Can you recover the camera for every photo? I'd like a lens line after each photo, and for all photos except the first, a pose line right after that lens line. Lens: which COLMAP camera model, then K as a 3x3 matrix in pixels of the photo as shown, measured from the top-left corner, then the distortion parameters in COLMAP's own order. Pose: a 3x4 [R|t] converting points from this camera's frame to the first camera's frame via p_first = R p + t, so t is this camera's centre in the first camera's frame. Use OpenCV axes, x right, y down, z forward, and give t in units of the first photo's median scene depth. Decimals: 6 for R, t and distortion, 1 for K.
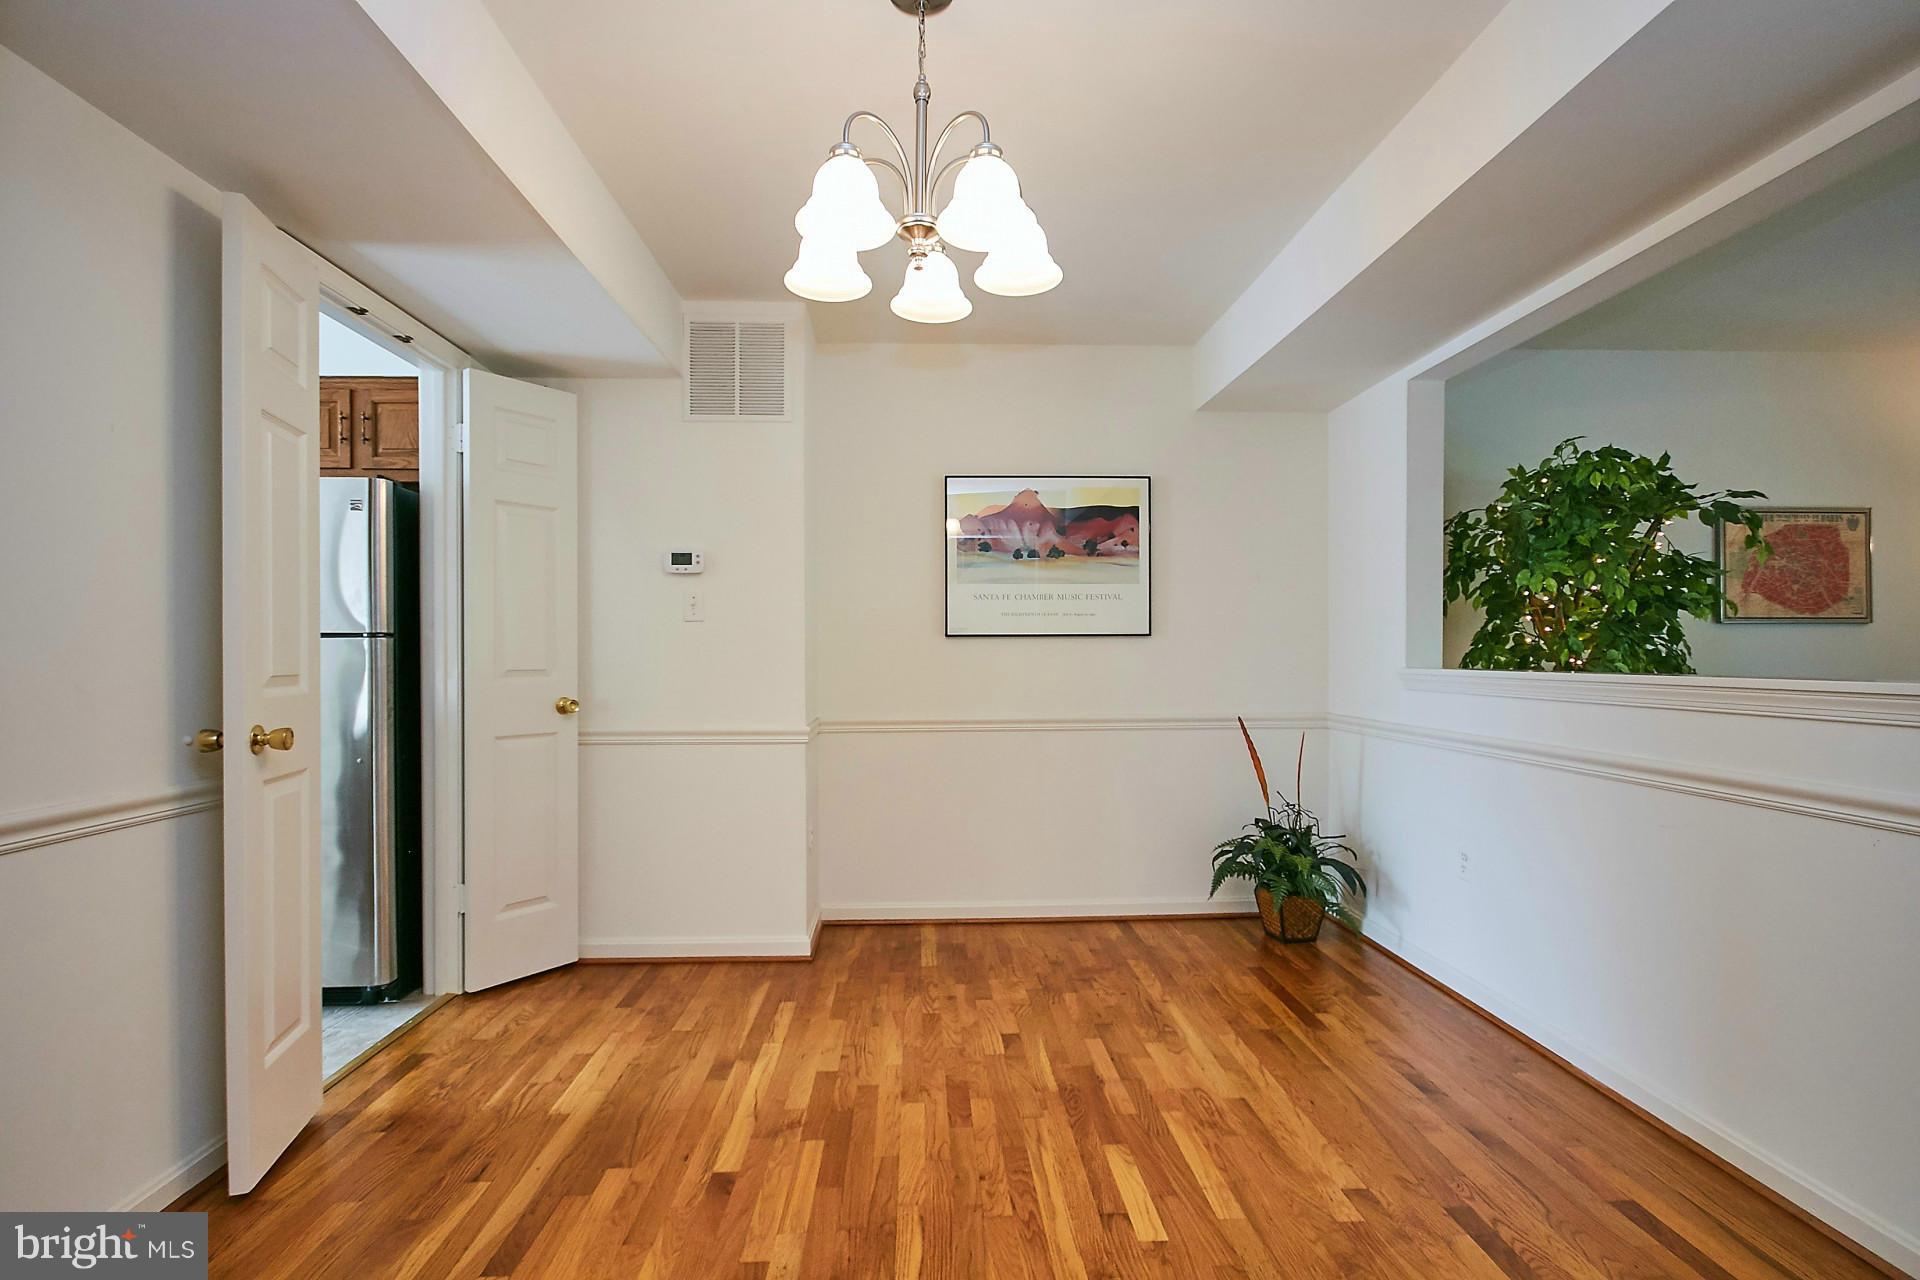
lens RADIAL K [[886.0, 0, 955.2], [0, 886.0, 647.1], [0, 0, 1]] dist [-0.005890, -0.001735]
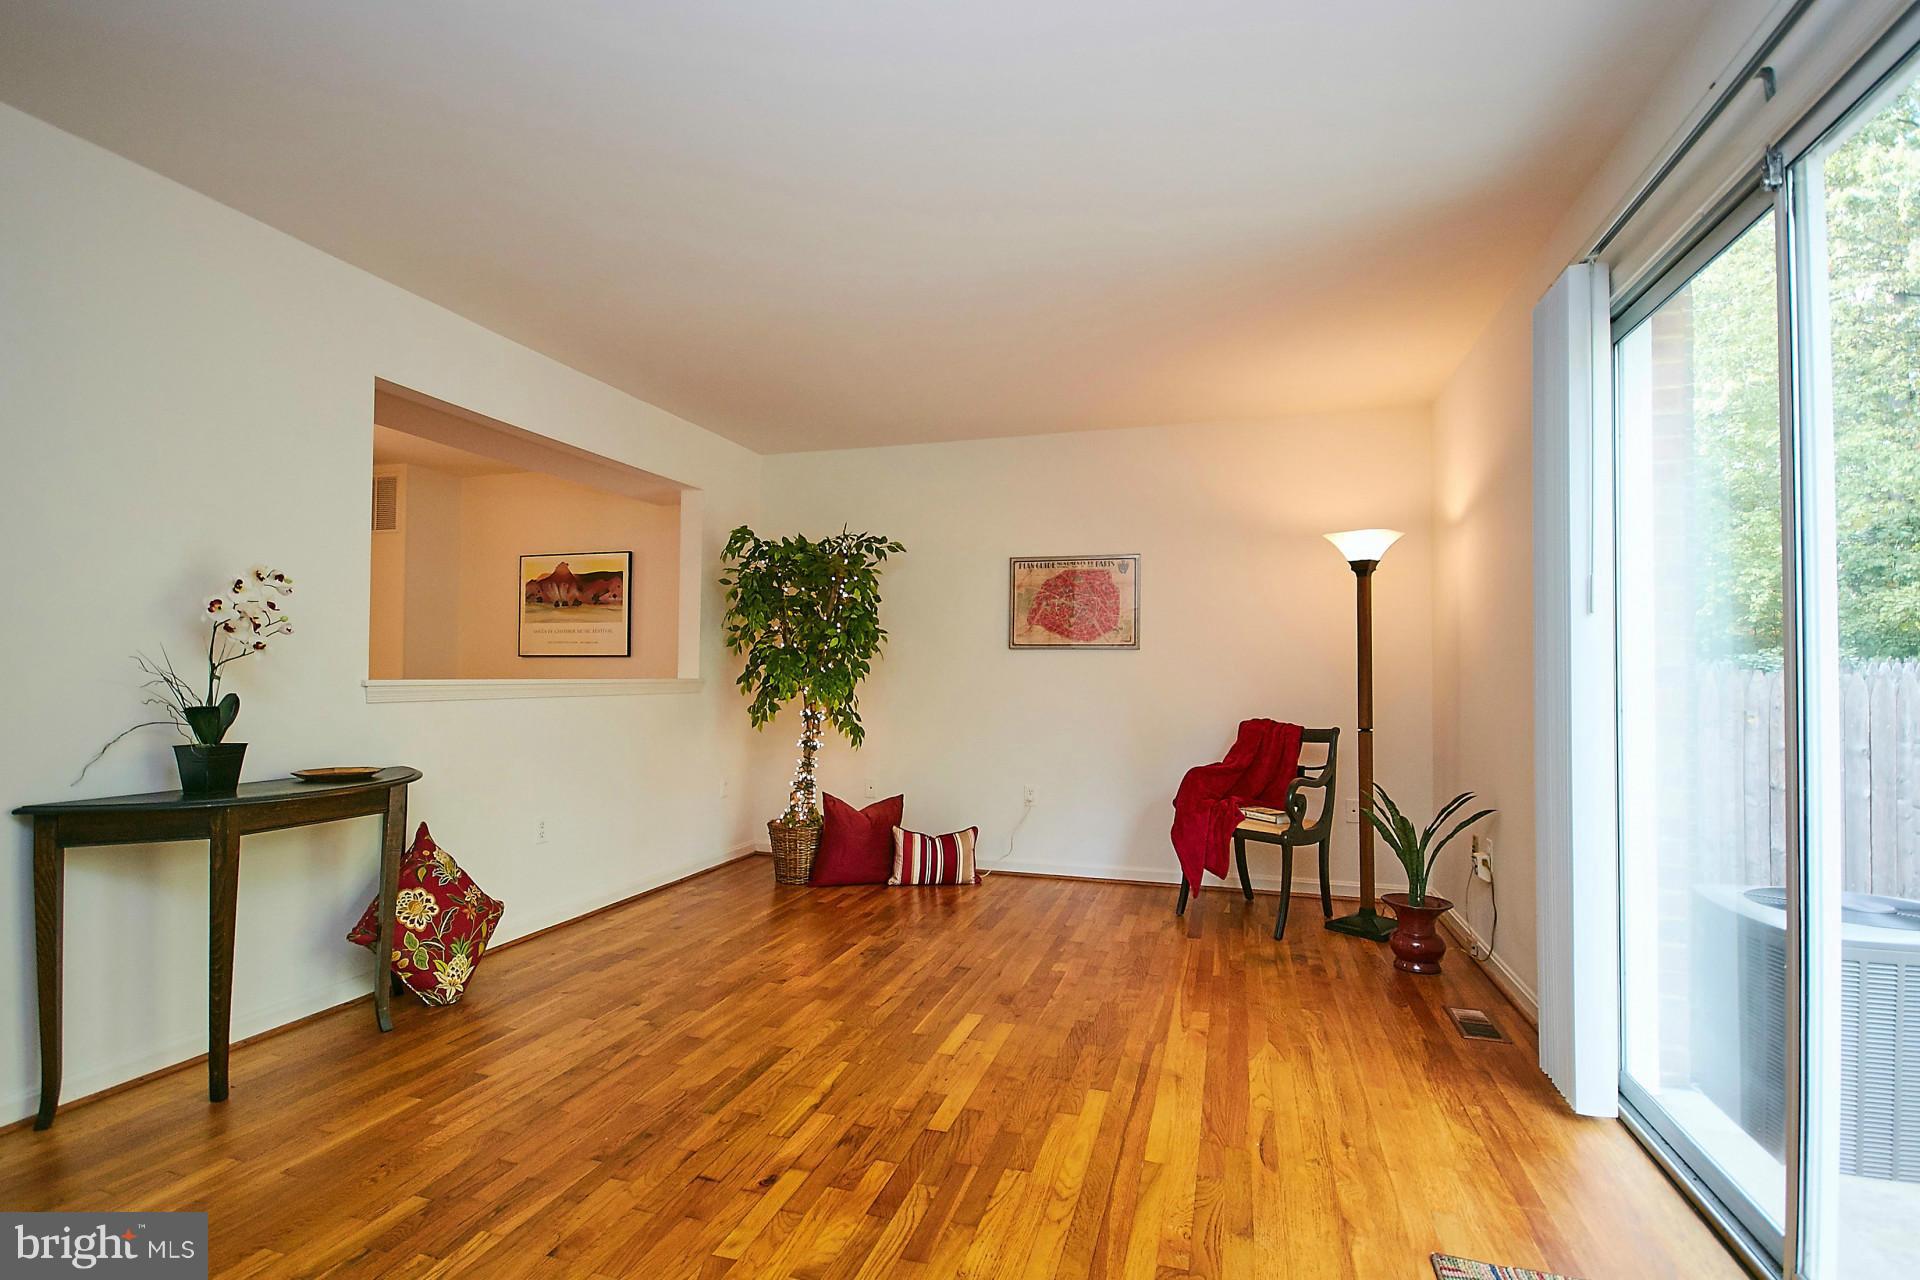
lens RADIAL K [[886.0, 0, 970.5], [0, 886.0, 653.8], [0, 0, 1]] dist [-0.005890, -0.001735]
pose [[0.946502, 0.003534, -0.322679, 1.255692], [-0.009778, 0.999795, -0.017731, 0.003031], [0.322550, 0.019937, 0.946342, -0.234480]]
